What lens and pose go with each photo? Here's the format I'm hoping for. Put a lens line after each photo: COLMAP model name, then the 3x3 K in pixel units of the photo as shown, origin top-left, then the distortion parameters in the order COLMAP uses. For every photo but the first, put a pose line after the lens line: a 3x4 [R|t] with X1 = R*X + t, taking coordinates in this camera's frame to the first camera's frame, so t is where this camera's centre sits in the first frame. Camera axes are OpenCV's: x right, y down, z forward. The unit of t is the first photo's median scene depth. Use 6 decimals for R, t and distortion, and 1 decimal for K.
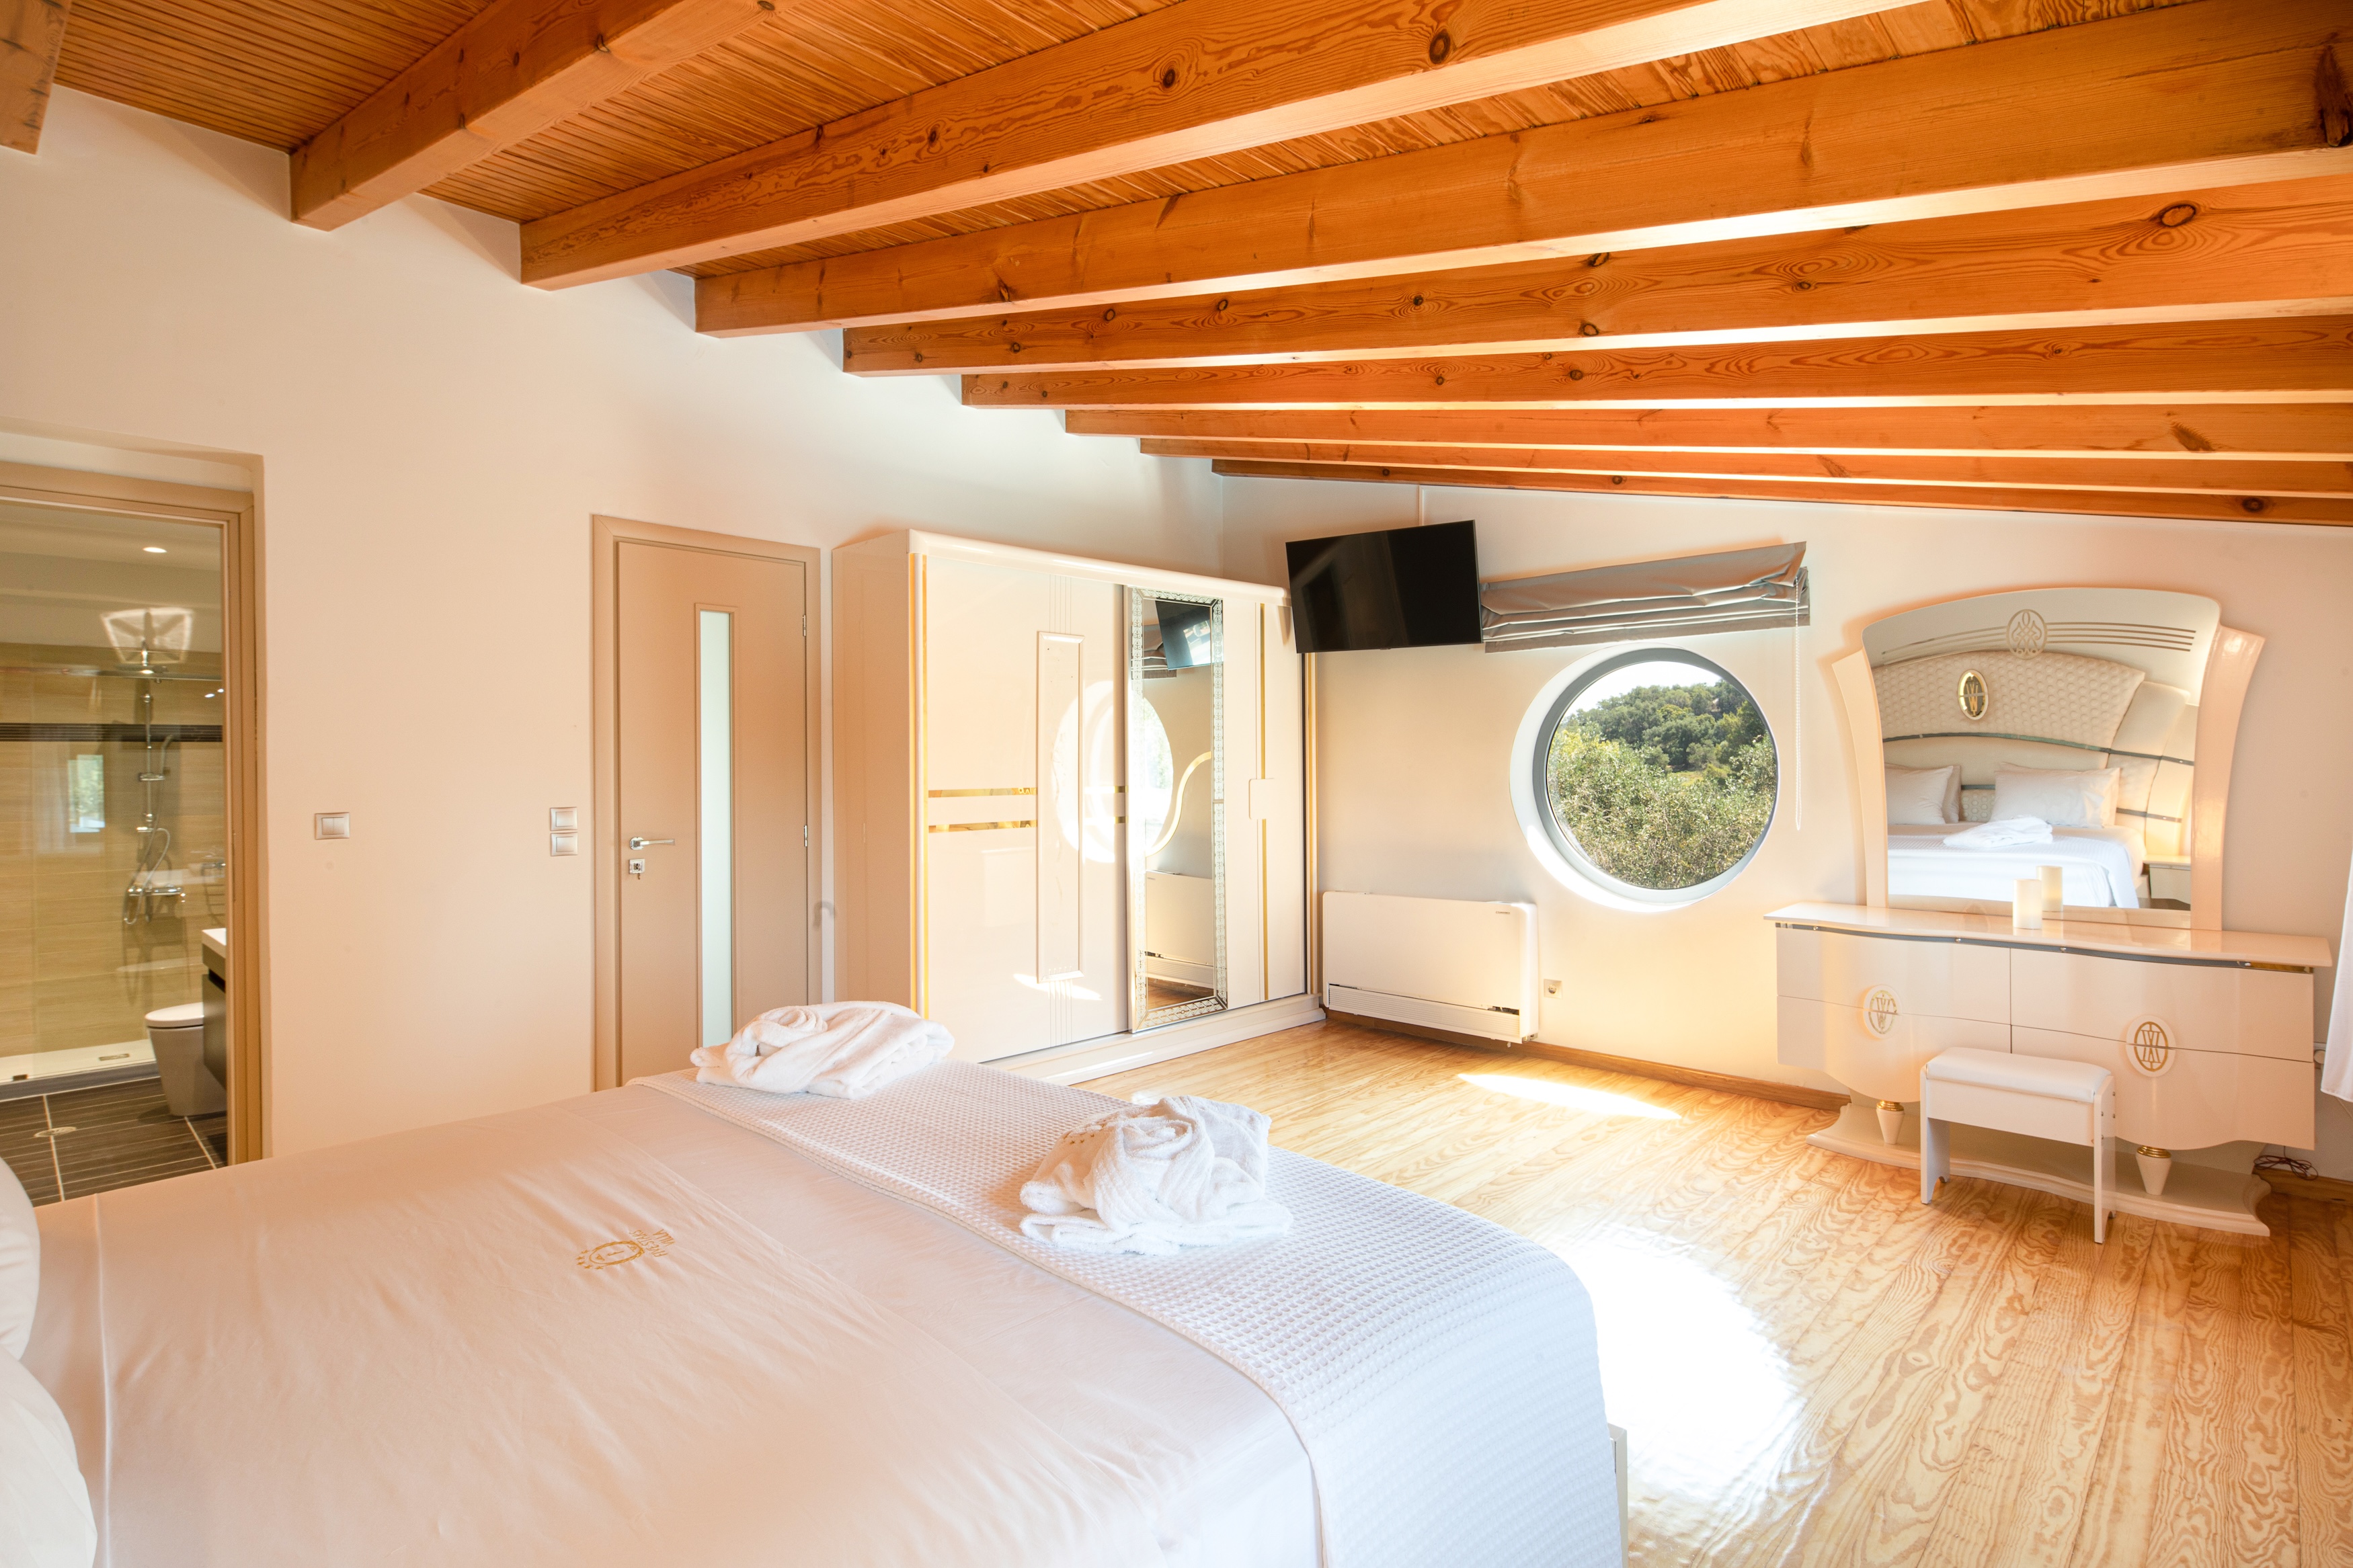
lens RADIAL K [[1139.9, 0, 1175.5], [0, 1139.9, 770.4], [0, 0, 1]] dist [0.011273, 0.001324]
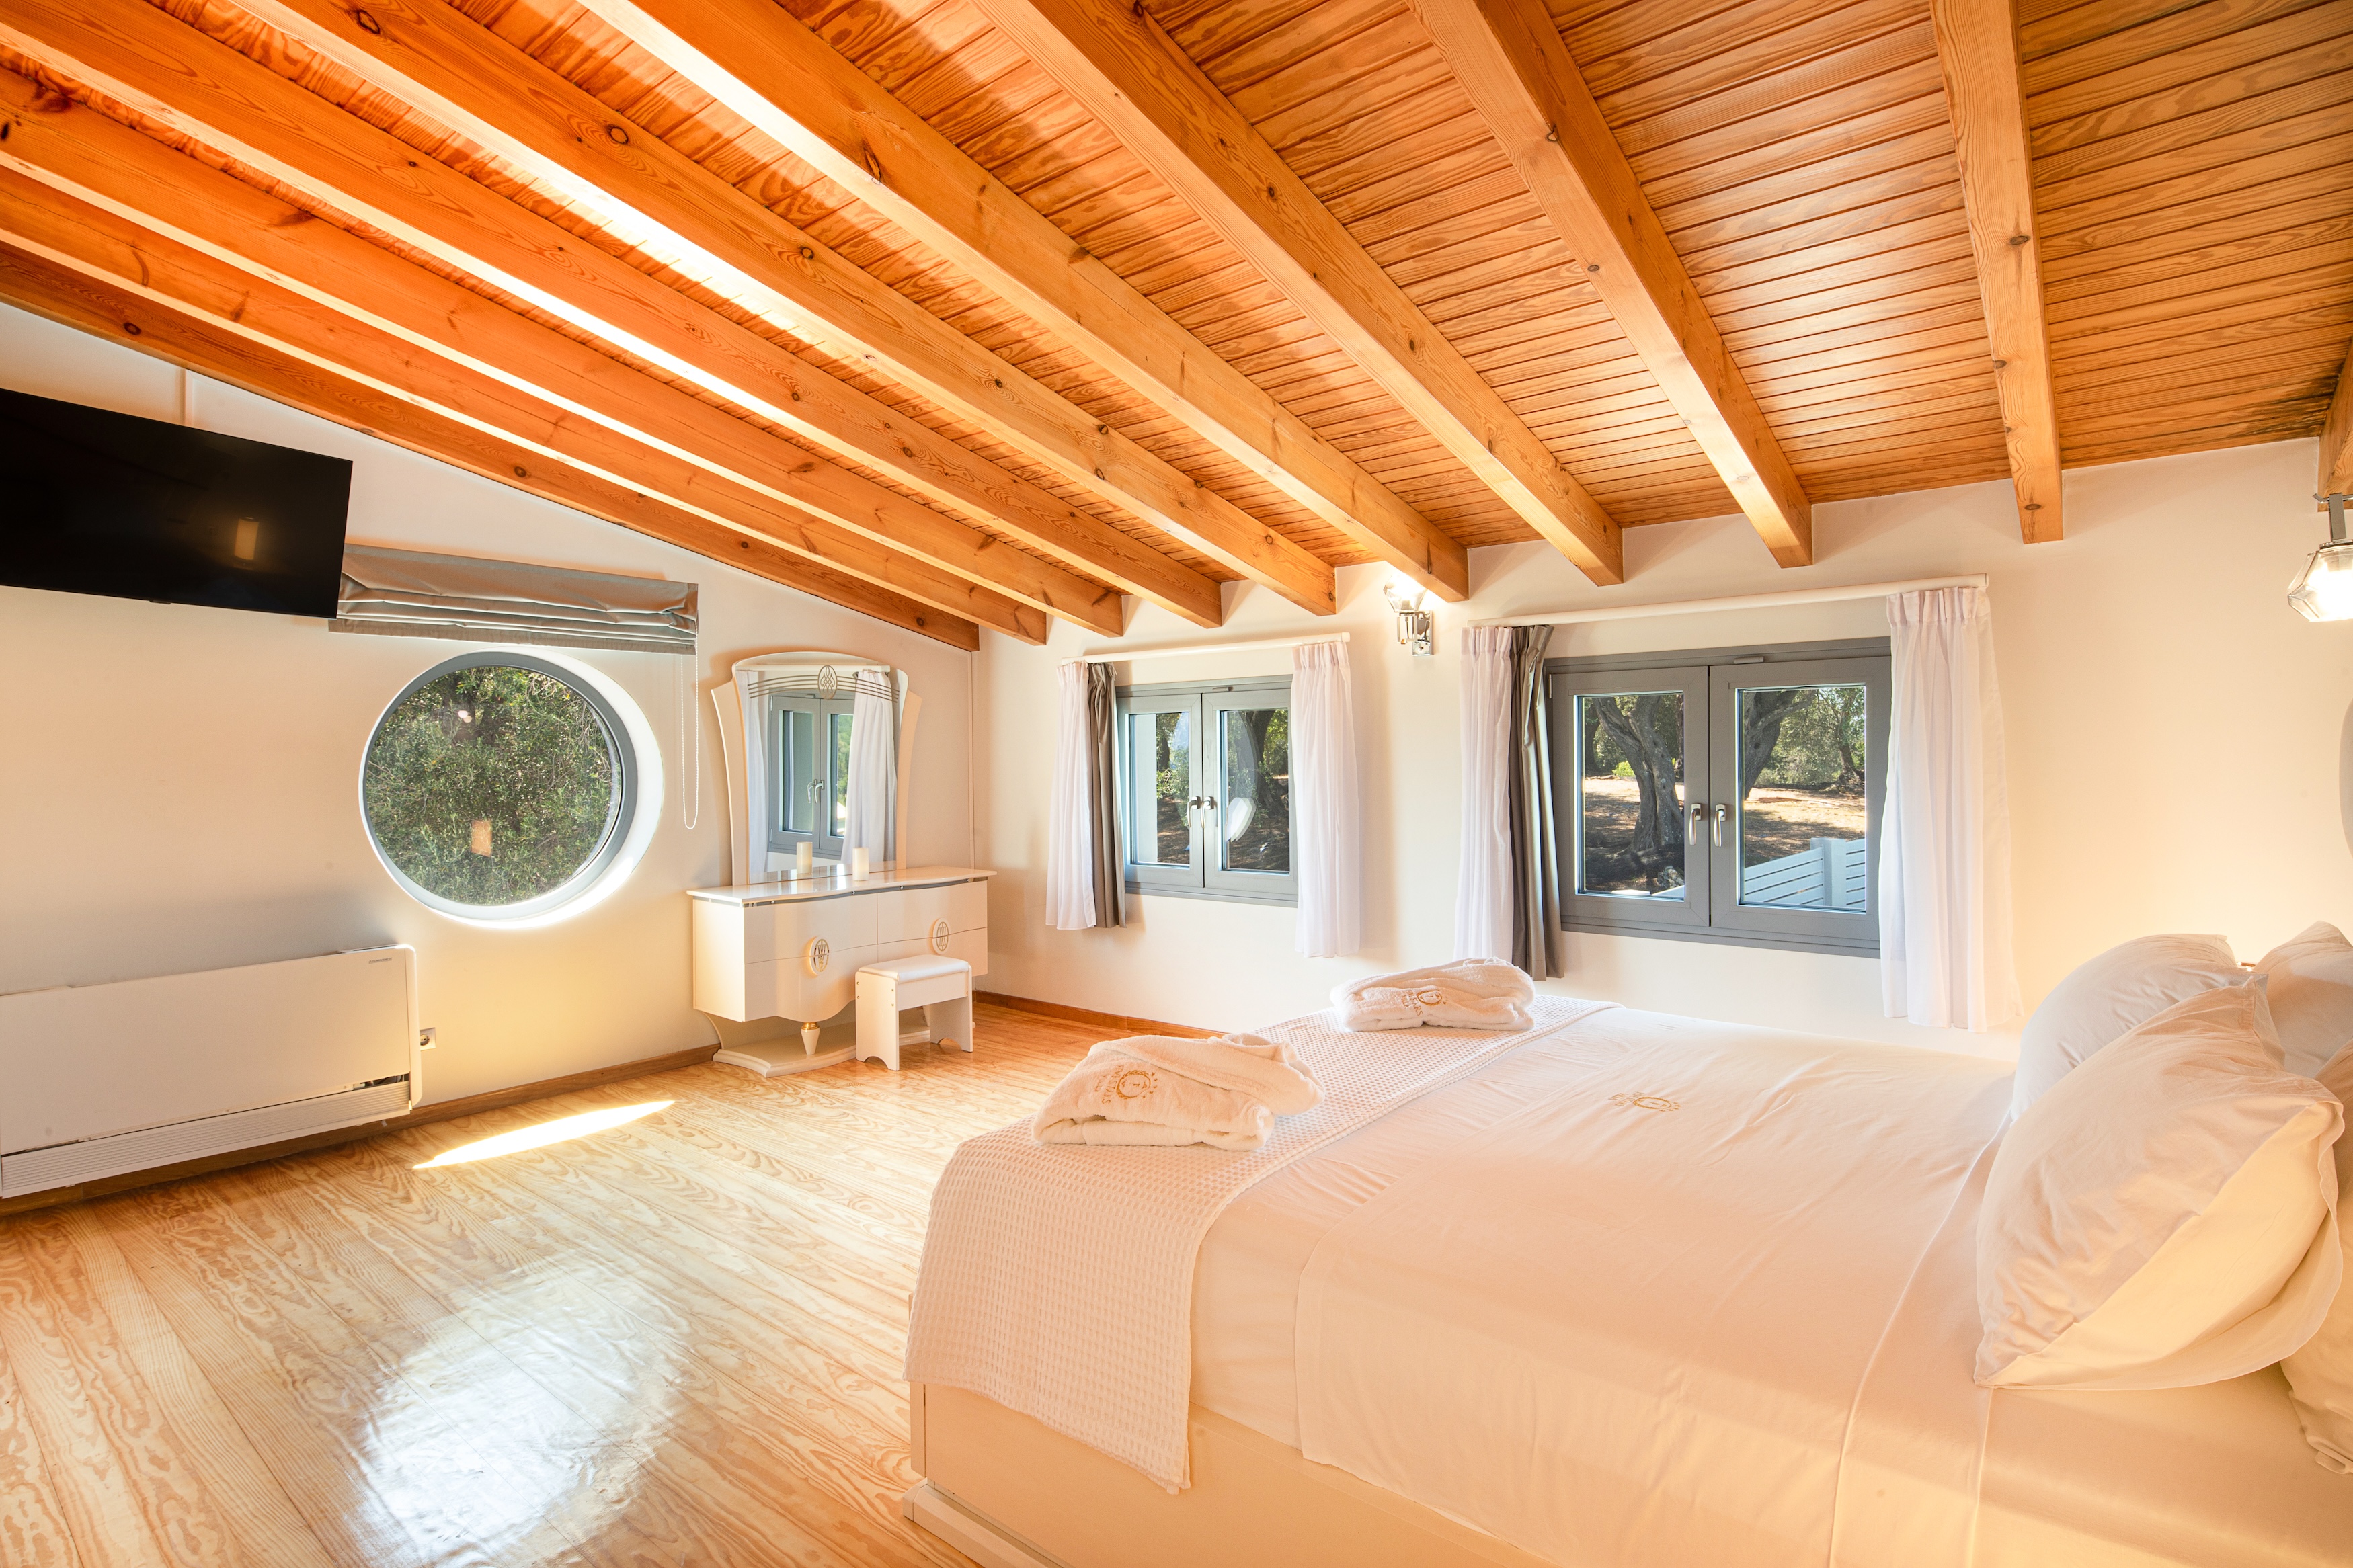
lens RADIAL K [[1139.9, 0, 1161.4], [0, 1139.9, 762.6], [0, 0, 1]] dist [0.011273, 0.001324]
pose [[-0.064592, 0.009736, 0.997864, -0.661451], [0.017161, 0.999815, -0.008644, 0.002683], [-0.997764, 0.016566, -0.064748, 0.602598]]
